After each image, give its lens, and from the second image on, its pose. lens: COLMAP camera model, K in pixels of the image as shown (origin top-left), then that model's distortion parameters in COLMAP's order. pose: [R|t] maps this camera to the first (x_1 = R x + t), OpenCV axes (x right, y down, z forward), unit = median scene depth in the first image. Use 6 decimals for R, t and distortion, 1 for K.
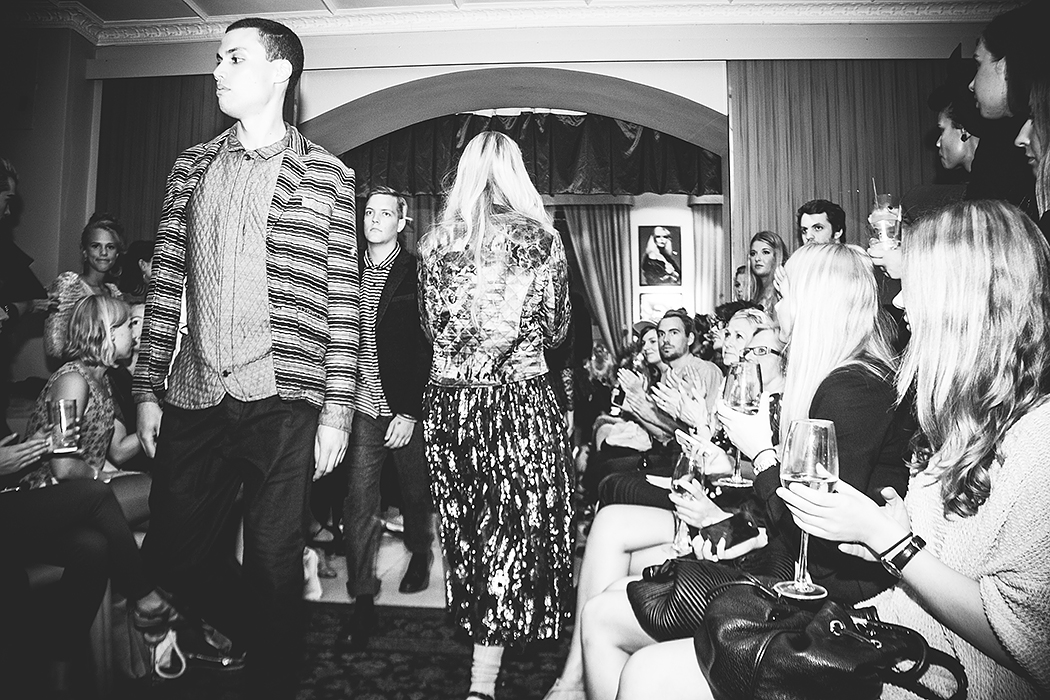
lens RADIAL K [[819.5, 0, 525.0], [0, 819.5, 350.0], [0, 0, 1]] dist [-0.102960, 0.009847]
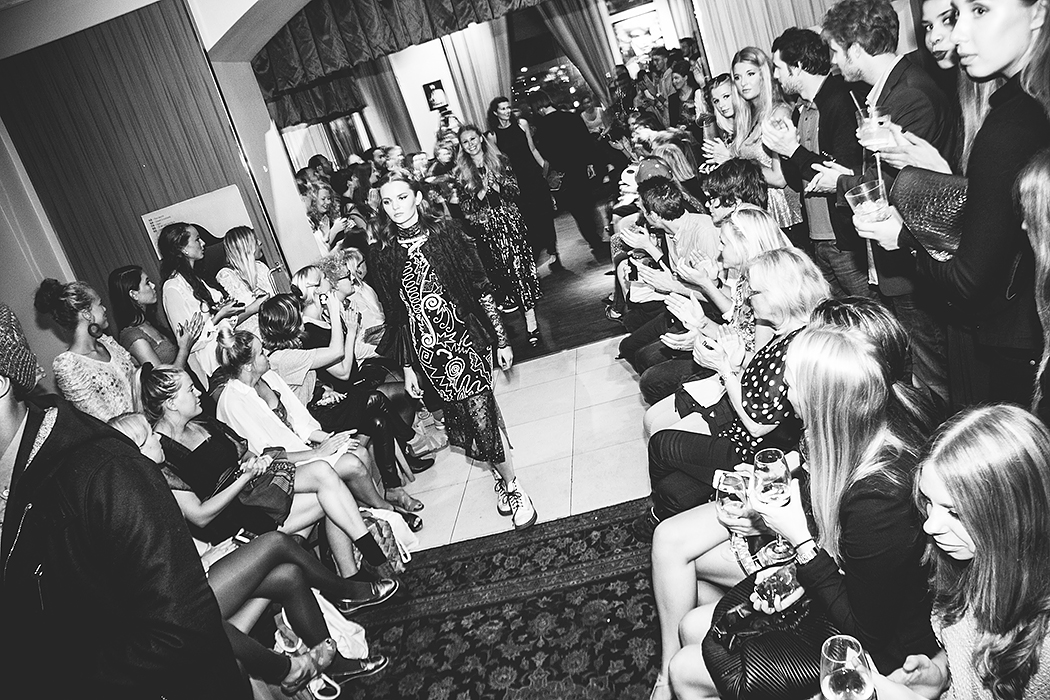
lens RADIAL K [[818.1, 0, 520.2], [0, 818.1, 342.7], [0, 0, 1]] dist [-0.096536, -0.001452]
pose [[0.952359, -0.288634, -0.098498, 0.082690], [0.304901, 0.893852, 0.328731, -0.353428], [-0.006841, -0.343102, 0.939273, 0.081517]]
